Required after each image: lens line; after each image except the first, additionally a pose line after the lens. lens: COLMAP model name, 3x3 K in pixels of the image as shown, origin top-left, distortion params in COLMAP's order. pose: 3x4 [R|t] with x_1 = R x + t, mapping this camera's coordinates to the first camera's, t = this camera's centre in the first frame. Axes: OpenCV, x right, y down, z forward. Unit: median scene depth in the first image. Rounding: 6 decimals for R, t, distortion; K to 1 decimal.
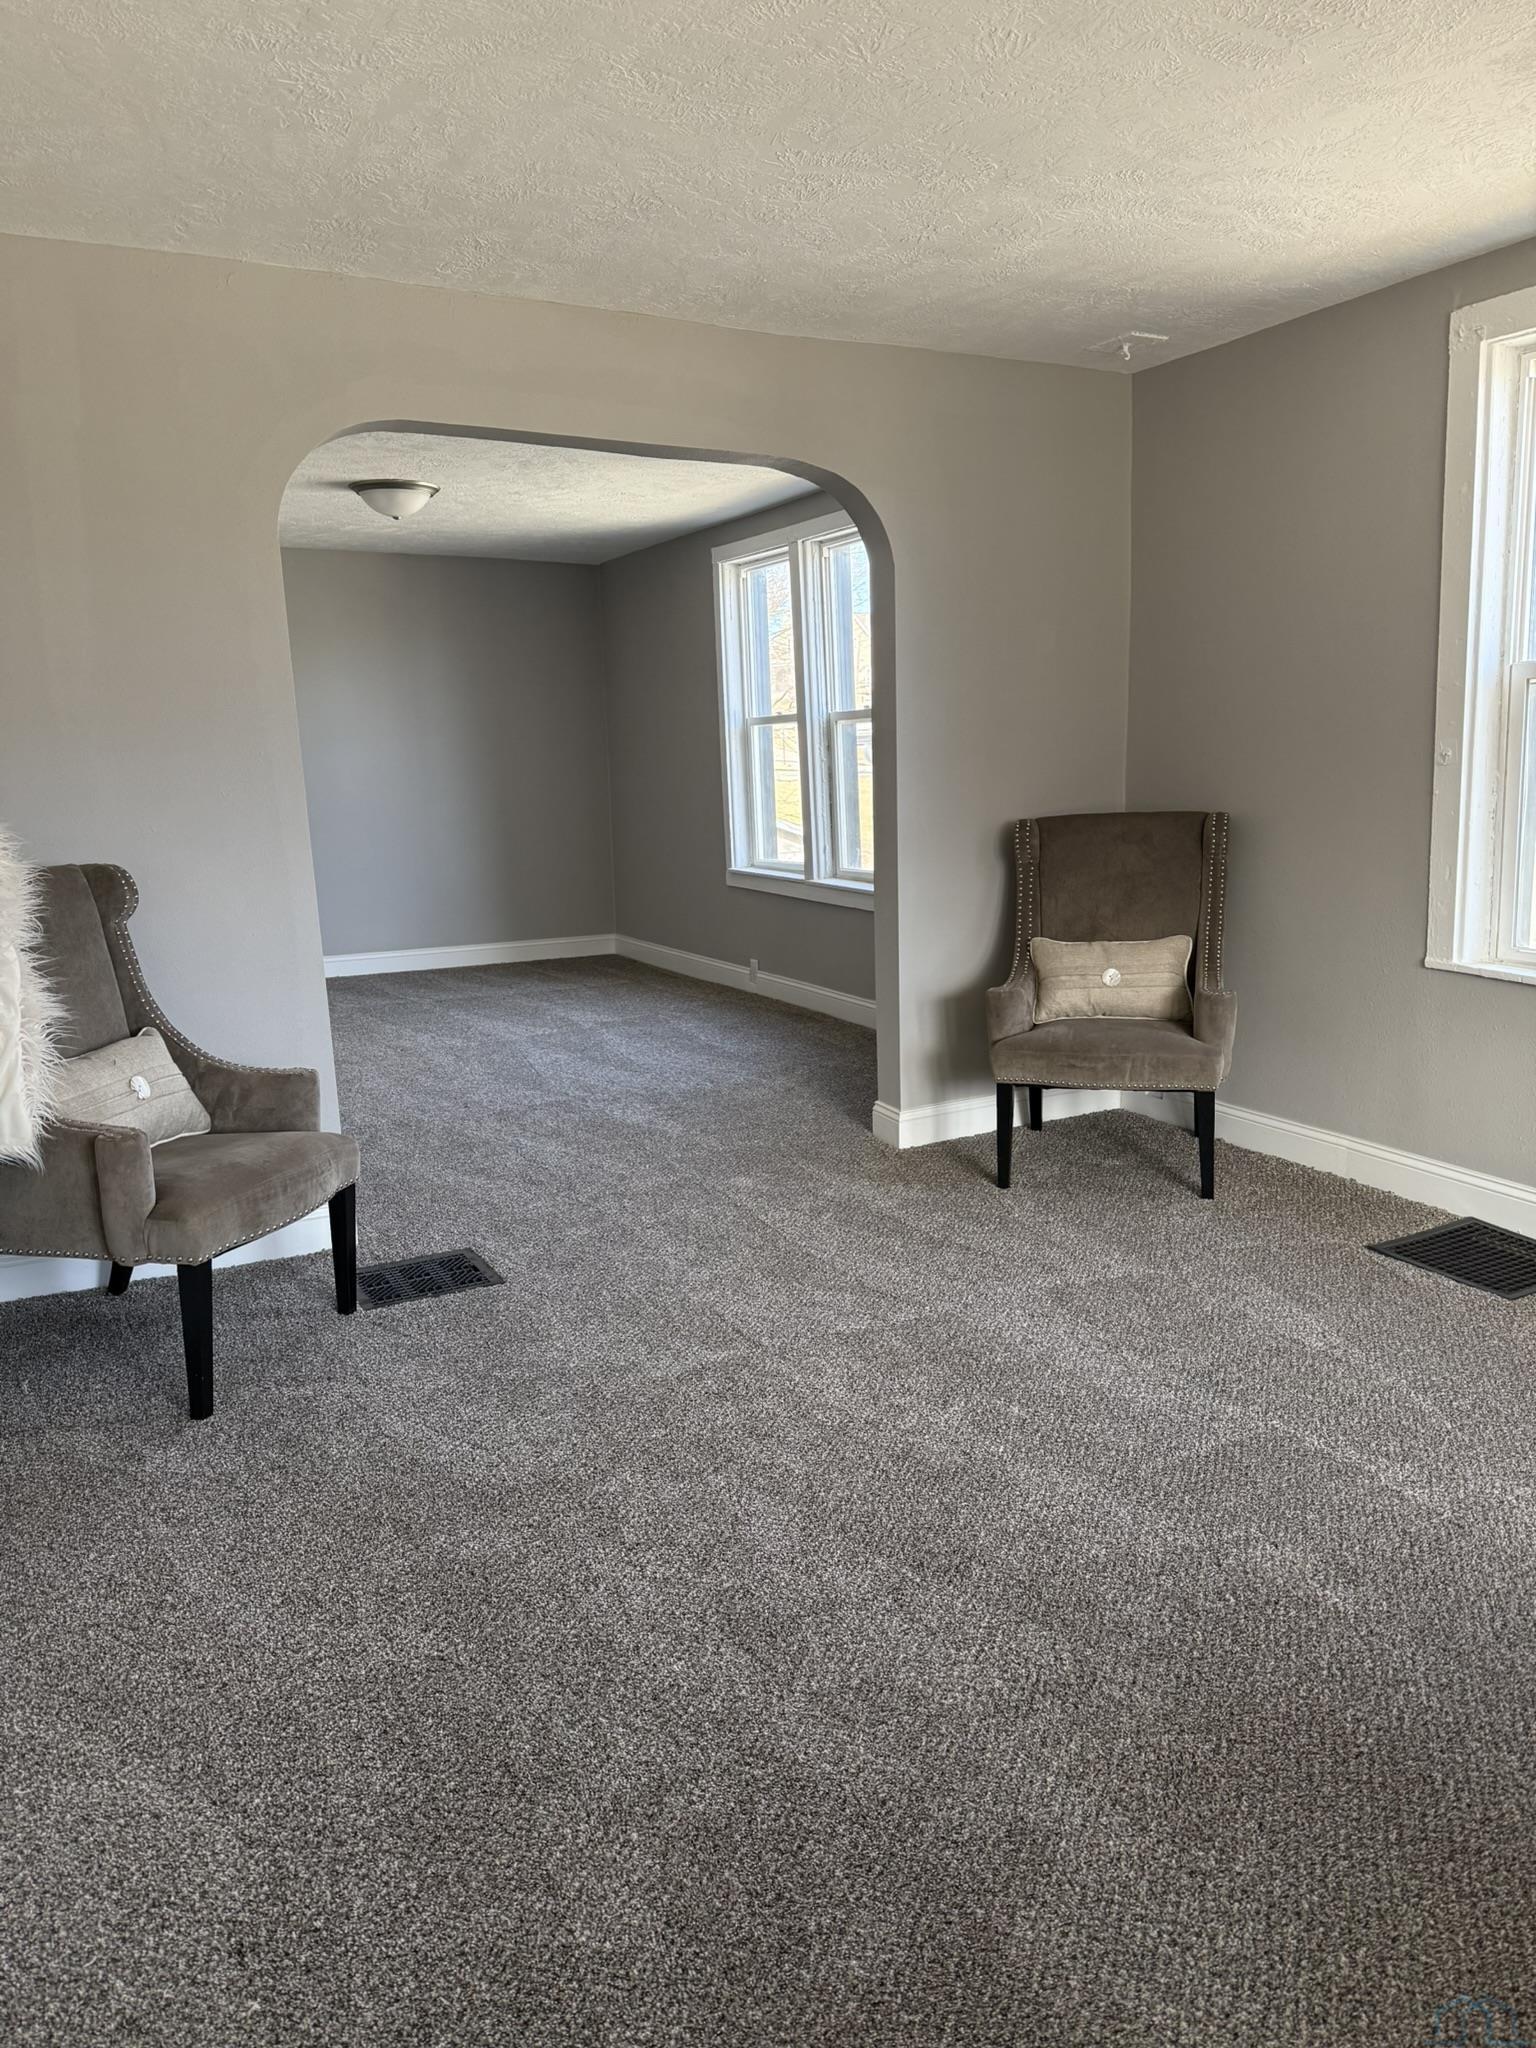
lens RADIAL K [[1412.8, 0, 768.0], [0, 1412.8, 1024.0], [0, 0, 1]] dist [0.070596, -0.103659]
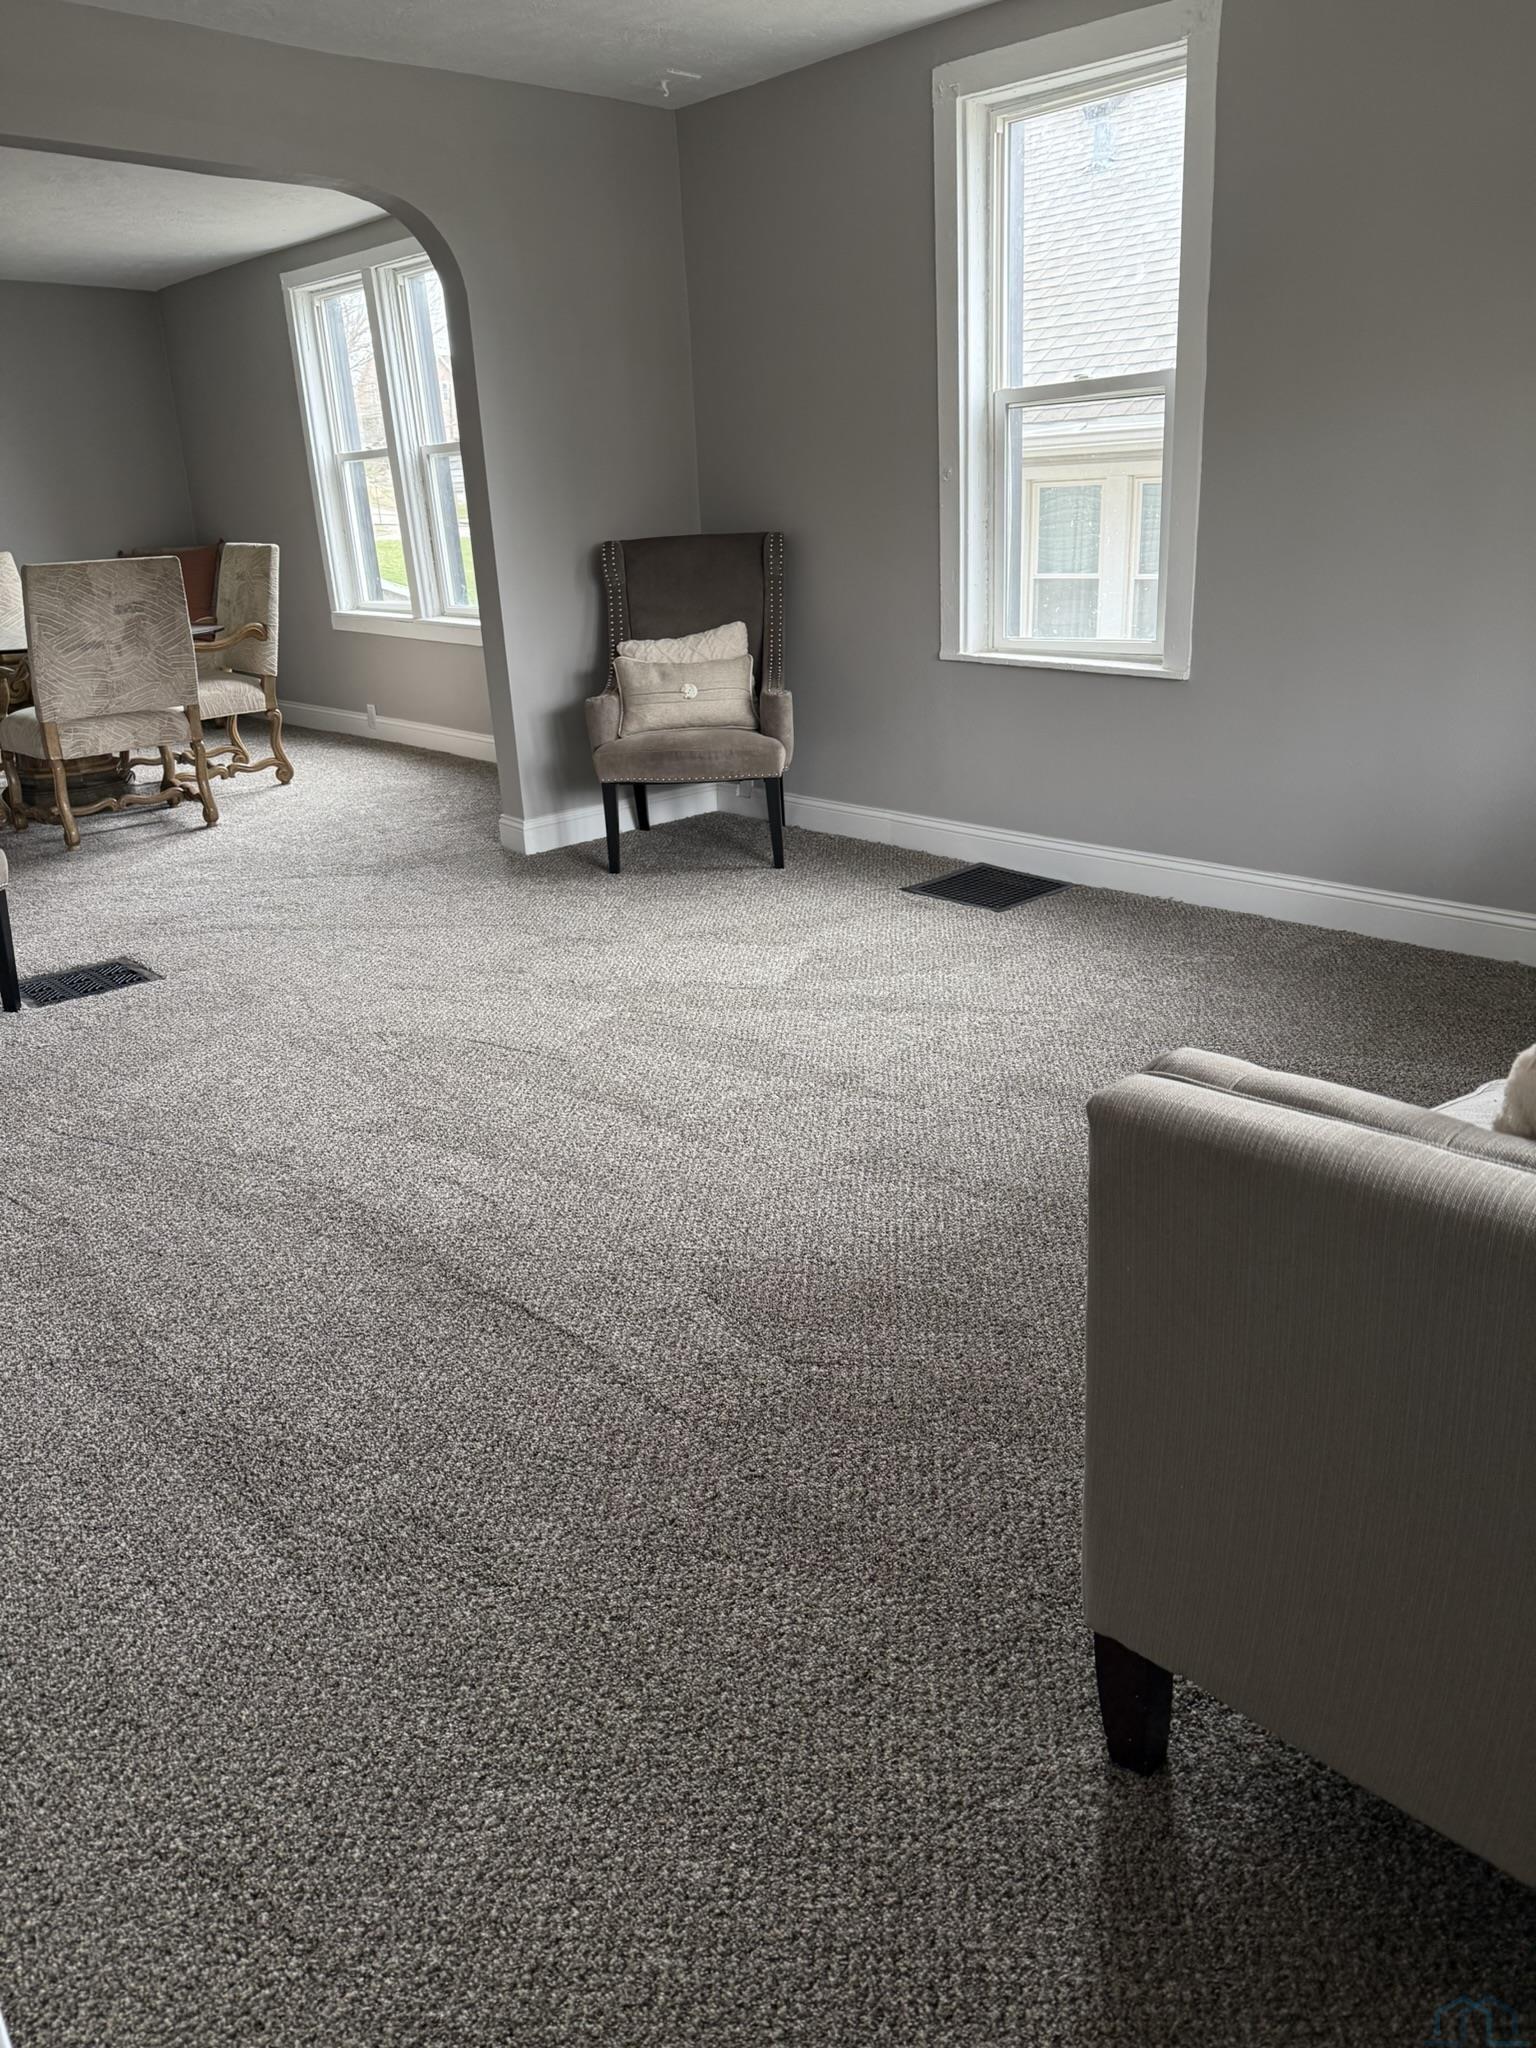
lens RADIAL K [[1412.8, 0, 768.0], [0, 1412.8, 1024.0], [0, 0, 1]] dist [0.070596, -0.103659]
pose [[0.966315, -0.098047, 0.237956, 0.000176], [0.060525, 0.985232, 0.160170, 0.050839], [-0.250146, -0.140373, 0.957978, -0.132805]]
